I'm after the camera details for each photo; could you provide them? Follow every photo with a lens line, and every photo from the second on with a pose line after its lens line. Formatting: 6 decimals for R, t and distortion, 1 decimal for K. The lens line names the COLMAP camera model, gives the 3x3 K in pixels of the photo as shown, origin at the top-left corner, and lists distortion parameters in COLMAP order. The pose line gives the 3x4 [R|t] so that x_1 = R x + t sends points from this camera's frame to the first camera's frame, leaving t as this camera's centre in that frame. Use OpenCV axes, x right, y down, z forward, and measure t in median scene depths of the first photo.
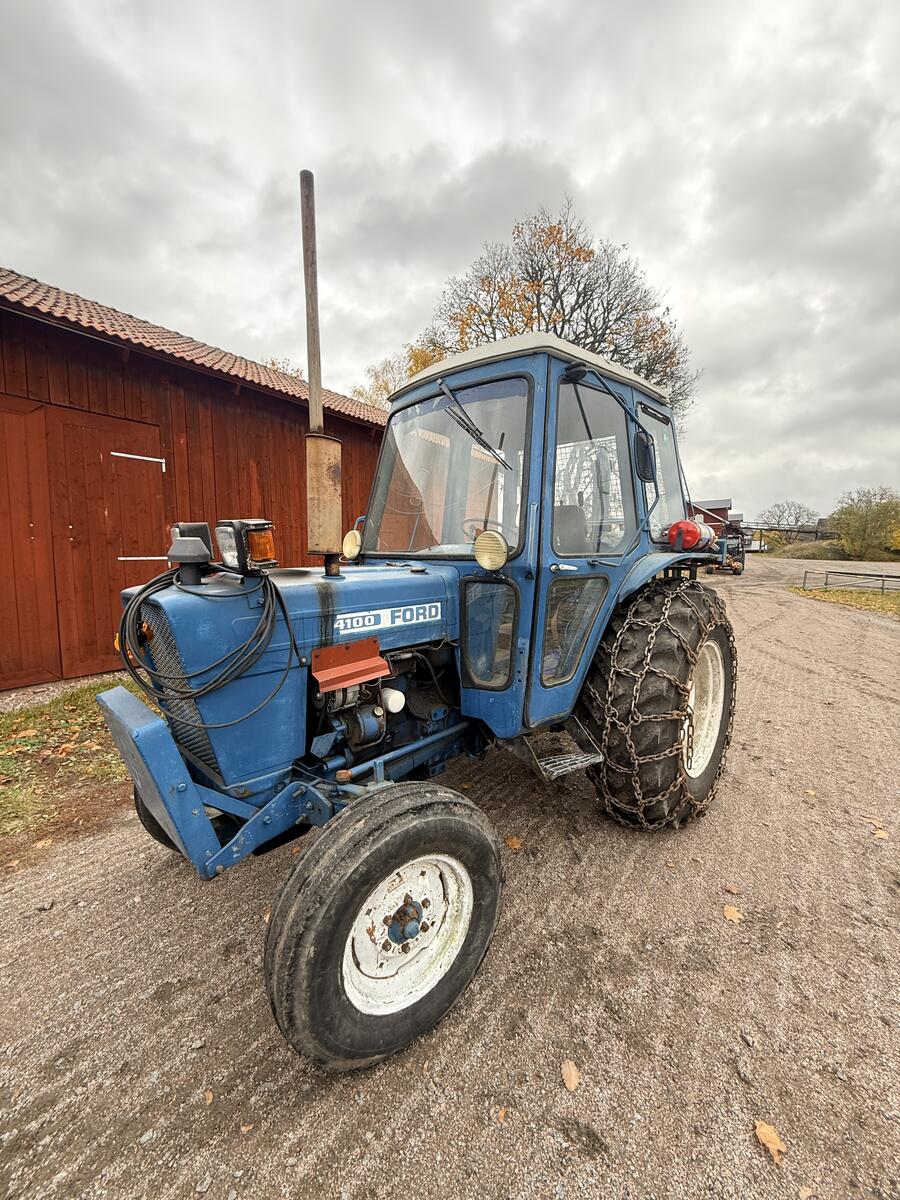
lens RADIAL K [[478.1, 0, 446.5], [0, 478.1, 594.7], [0, 0, 1]] dist [-0.001181, 0.000303]
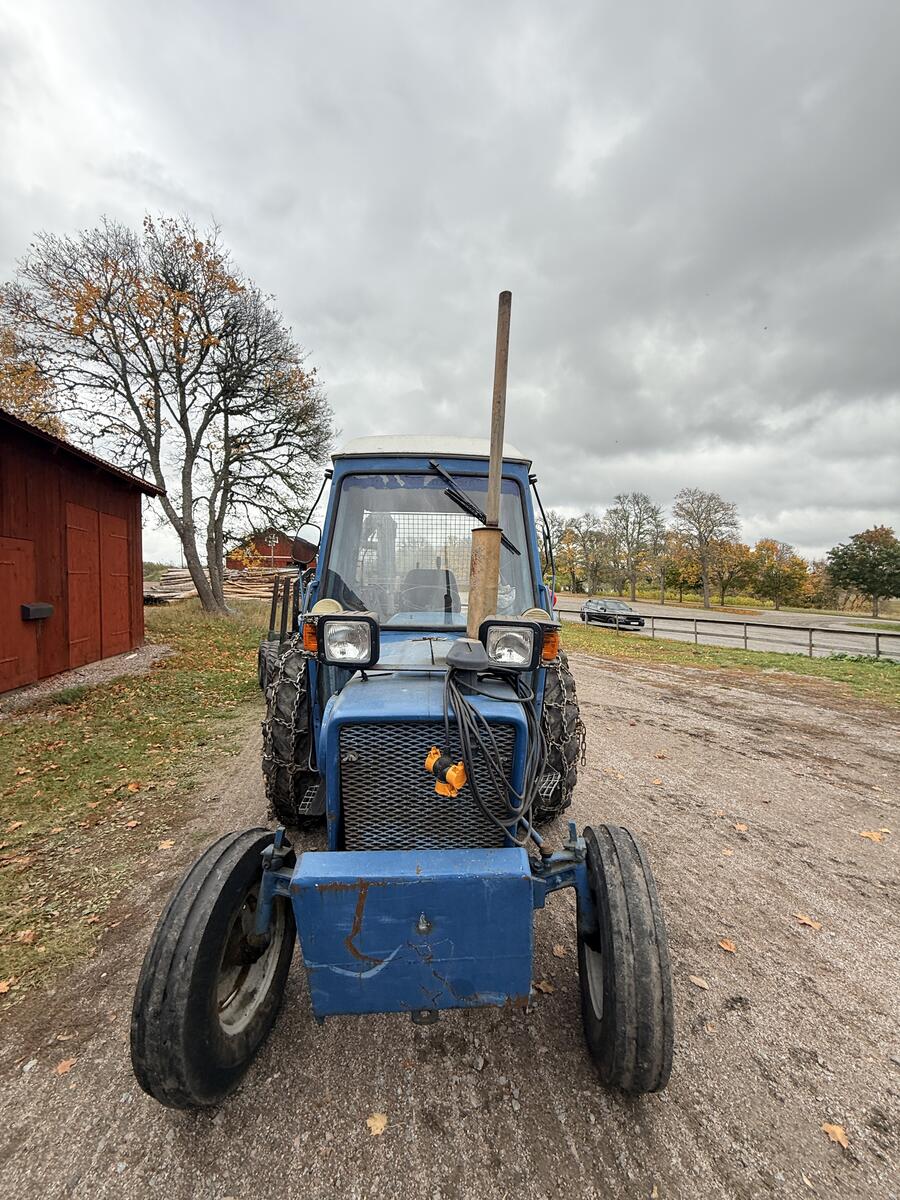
lens RADIAL K [[478.1, 0, 448.4], [0, 478.1, 595.1], [0, 0, 1]] dist [-0.001181, 0.000303]
pose [[0.692553, -0.013726, 0.721237, -0.971894], [0.055188, 0.997897, -0.034002, -0.143006], [-0.719253, 0.063352, 0.691854, 0.324799]]
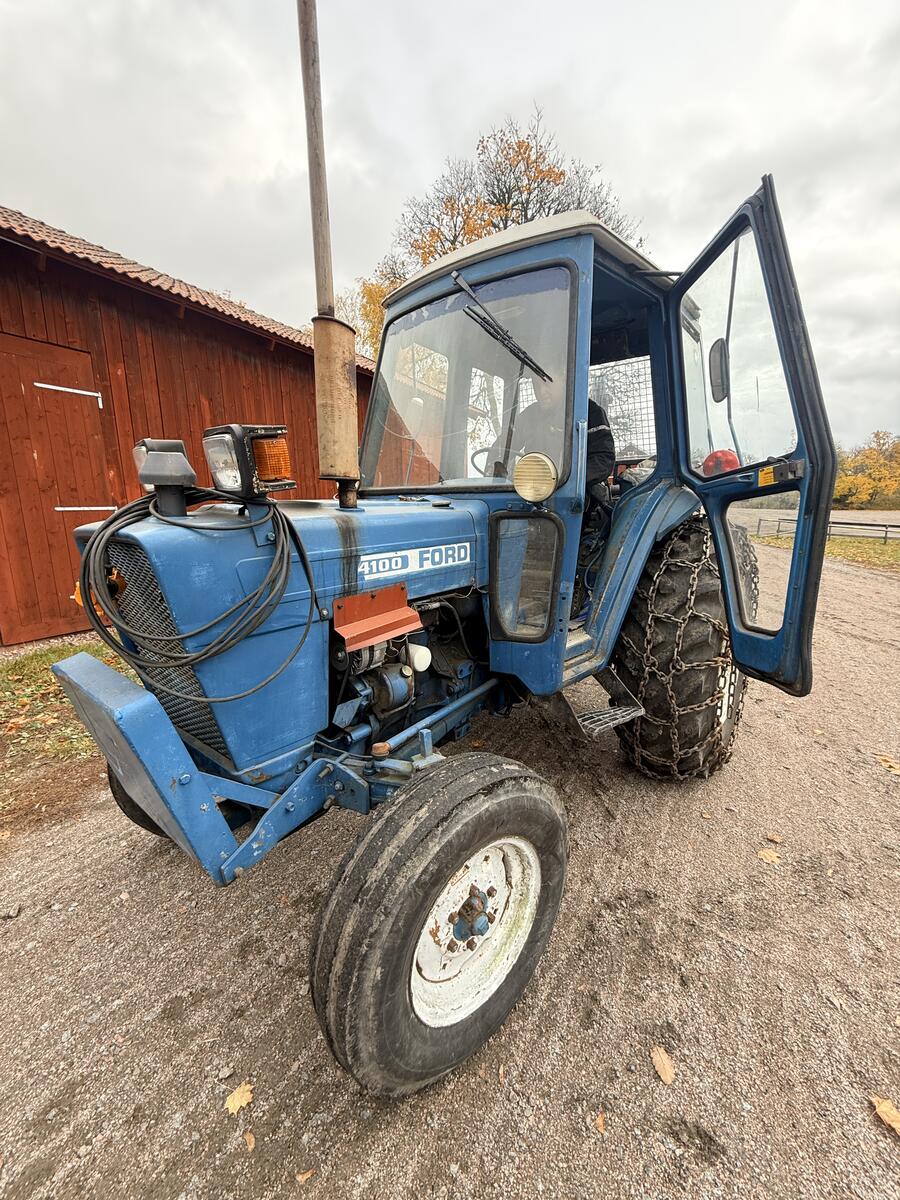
lens RADIAL K [[478.1, 0, 446.7], [0, 478.1, 595.0], [0, 0, 1]] dist [-0.001181, 0.000303]
pose [[0.996439, -0.025511, 0.080361, -0.138307], [0.017640, 0.995111, 0.097174, 0.029137], [-0.082448, -0.095410, 0.992018, 0.167972]]
